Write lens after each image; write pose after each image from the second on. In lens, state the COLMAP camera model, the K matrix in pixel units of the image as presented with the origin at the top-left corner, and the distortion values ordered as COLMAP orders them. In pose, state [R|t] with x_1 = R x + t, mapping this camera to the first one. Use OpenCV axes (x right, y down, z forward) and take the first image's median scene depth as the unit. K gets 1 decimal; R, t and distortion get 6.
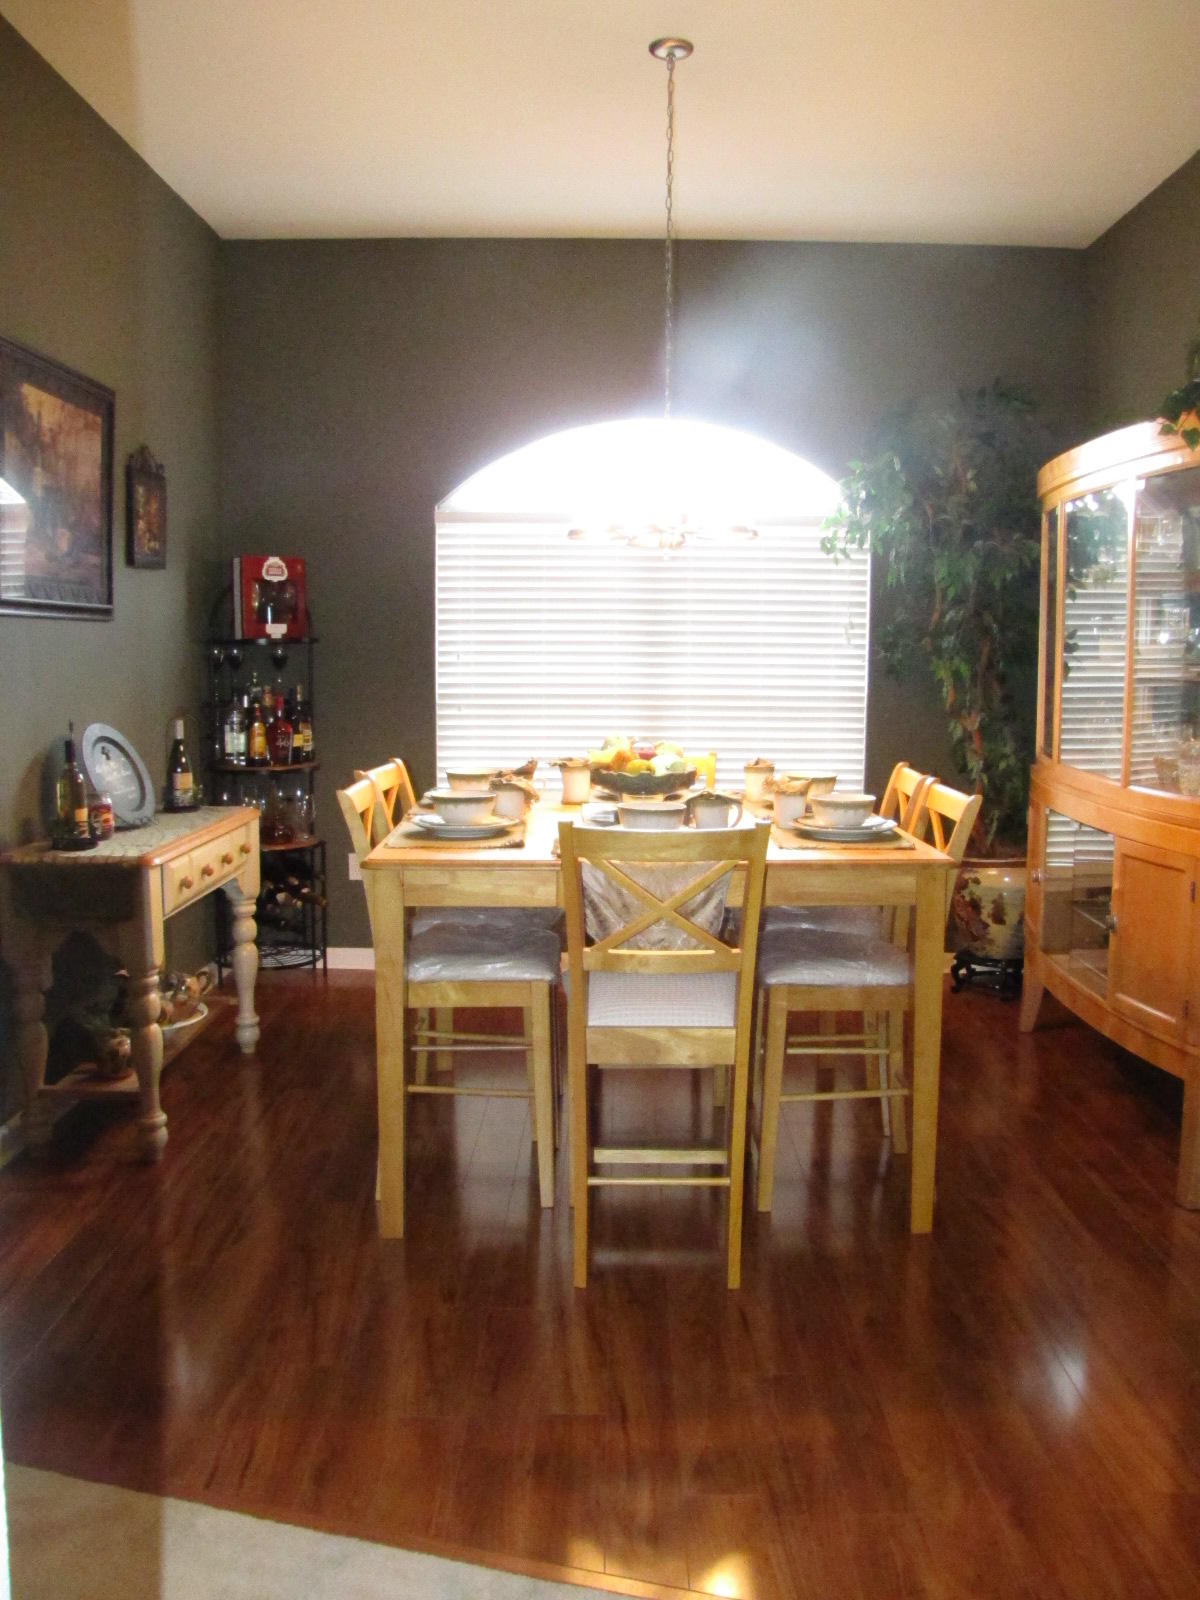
lens RADIAL K [[1365.6, 0, 605.2], [0, 1365.6, 787.3], [0, 0, 1]] dist [-0.167783, 0.144410]
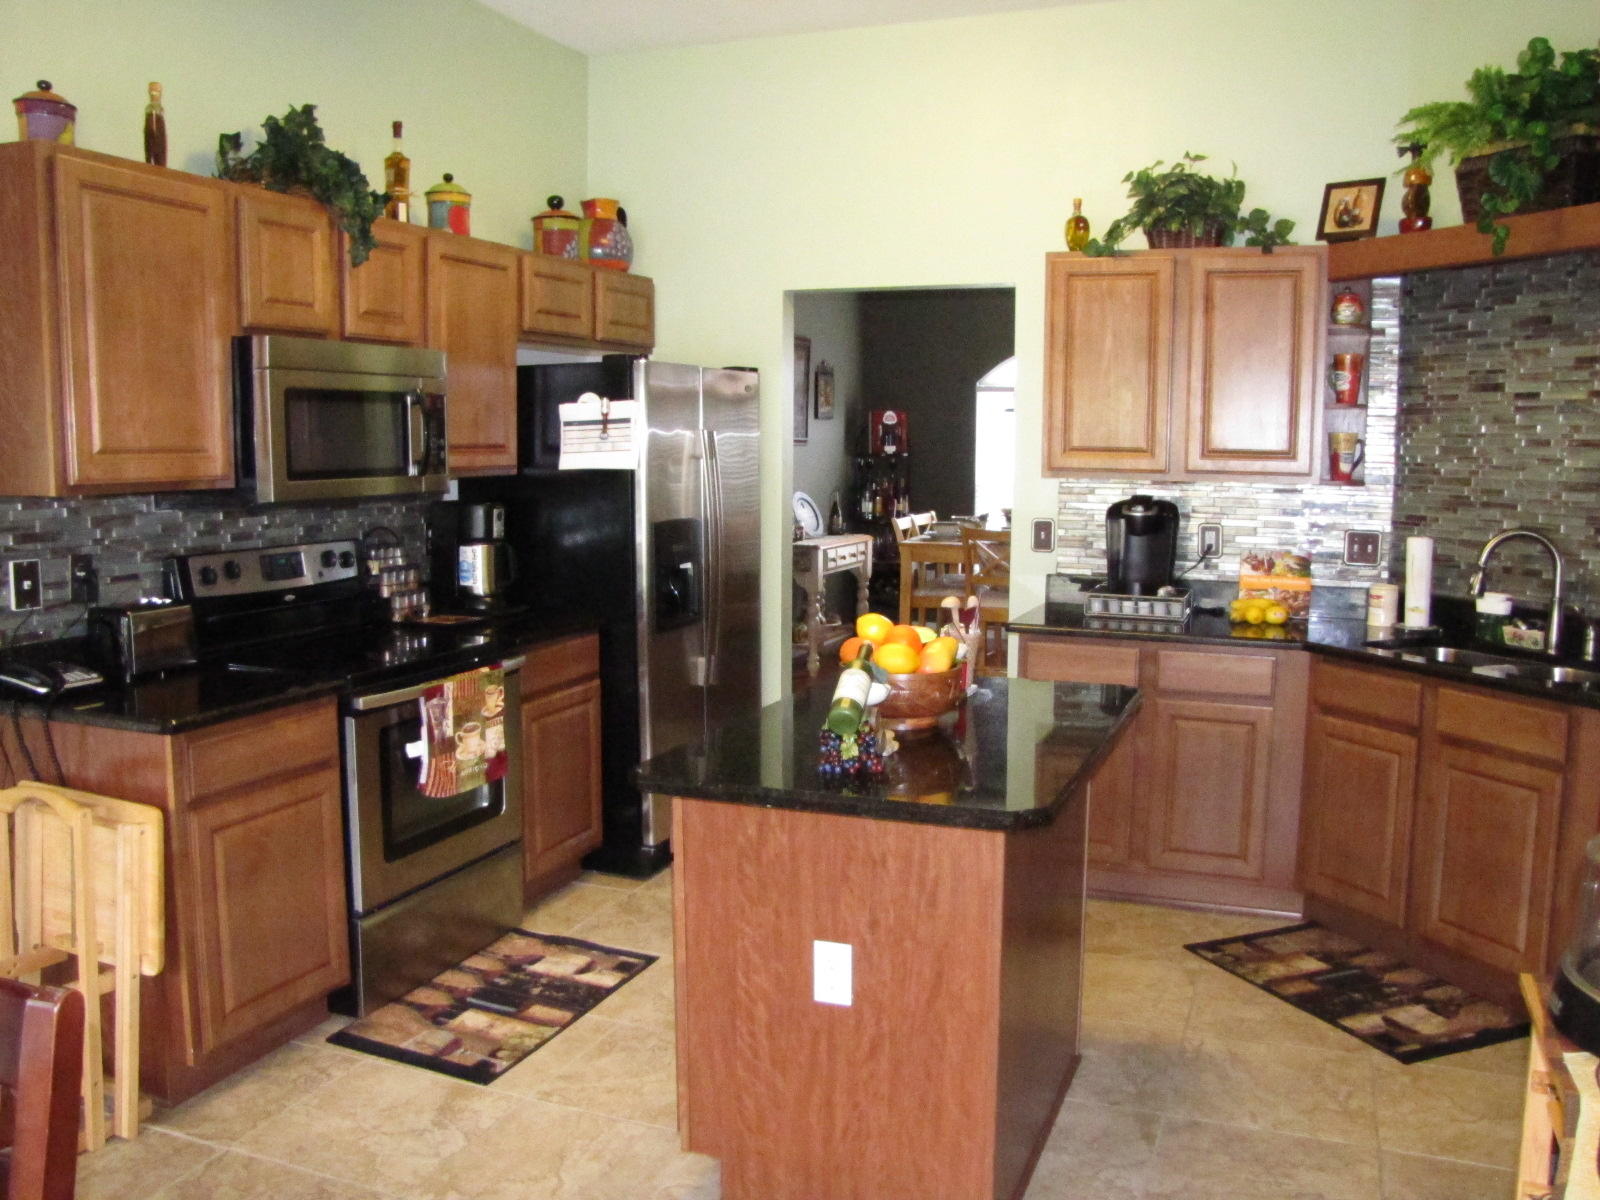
lens RADIAL K [[1365.6, 0, 794.6], [0, 1365.6, 606.3], [0, 0, 1]] dist [-0.167783, 0.144410]
pose [[0.934617, 0.043983, -0.352926, 0.329024], [-0.039820, 0.999025, 0.019052, 0.077164], [0.353420, -0.003753, 0.935457, -0.878834]]
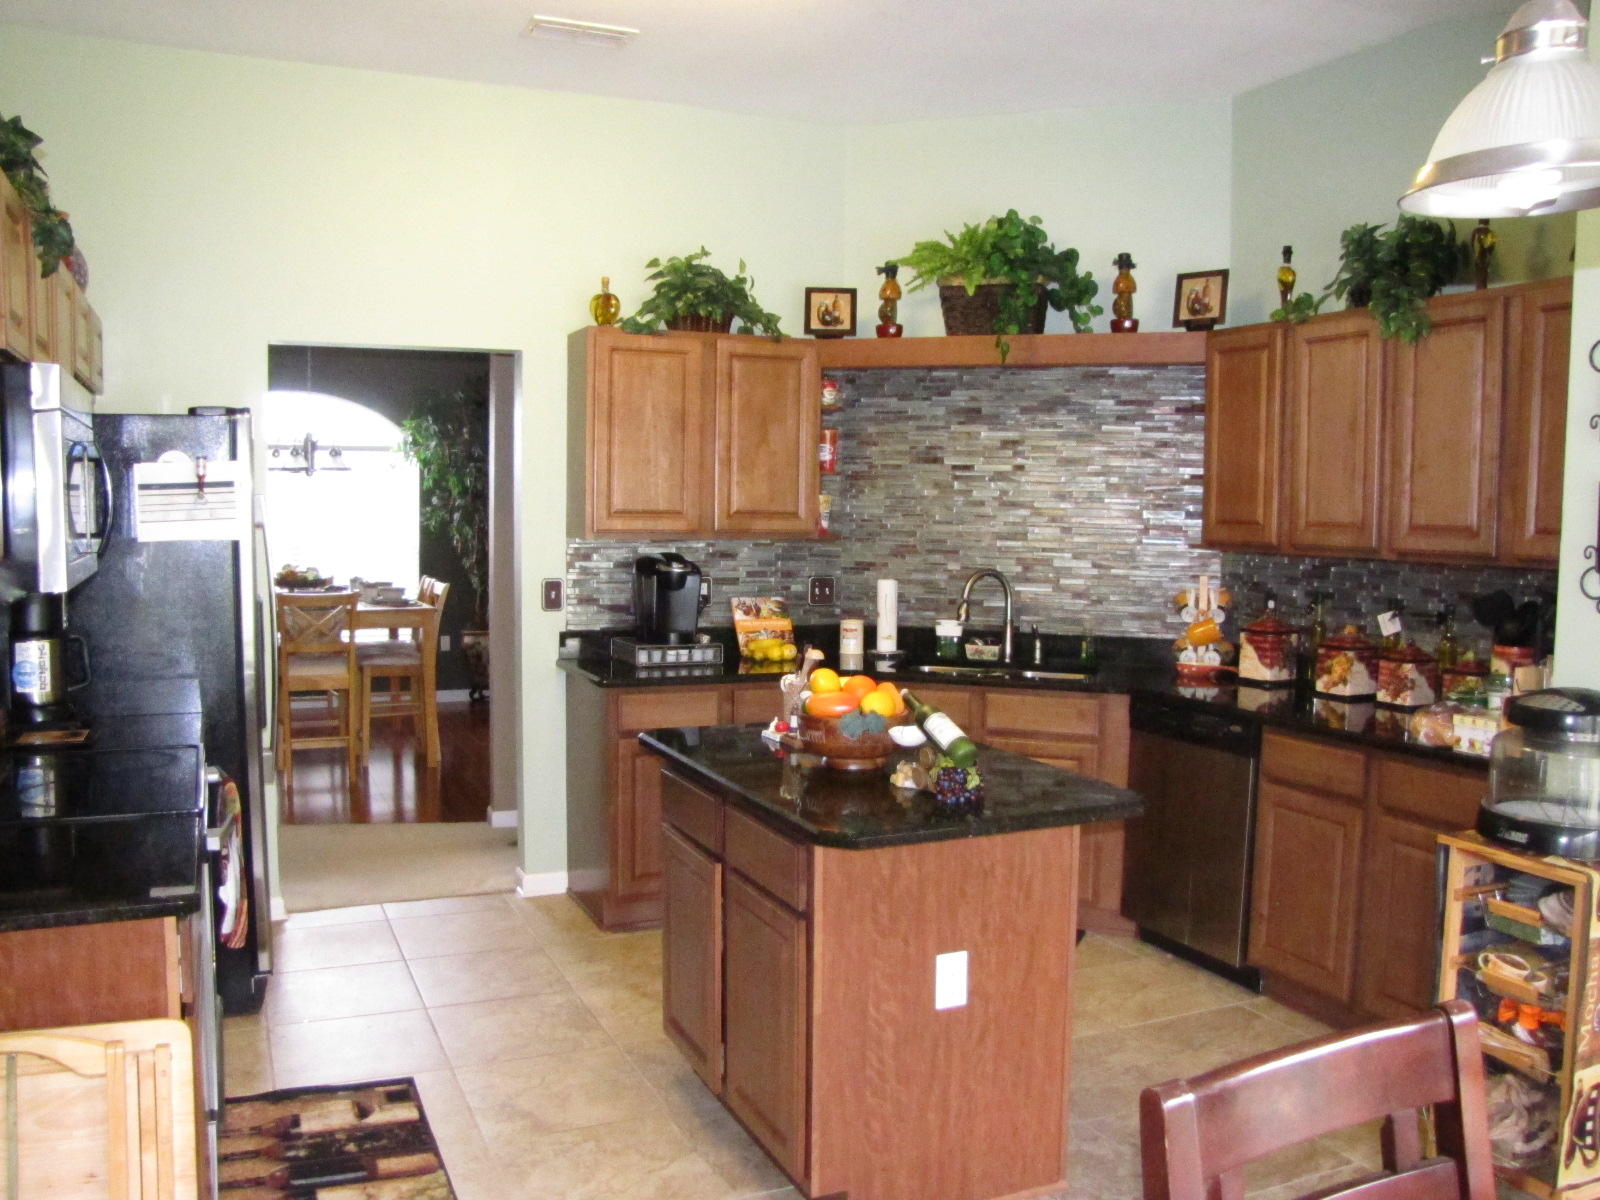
lens RADIAL K [[1365.6, 0, 812.1], [0, 1365.6, 606.4], [0, 0, 1]] dist [-0.167783, 0.144410]
pose [[0.907553, -0.026652, 0.419090, -0.090689], [0.038370, 0.999072, -0.019556, 0.073634], [-0.418180, 0.033828, 0.907734, -0.901198]]
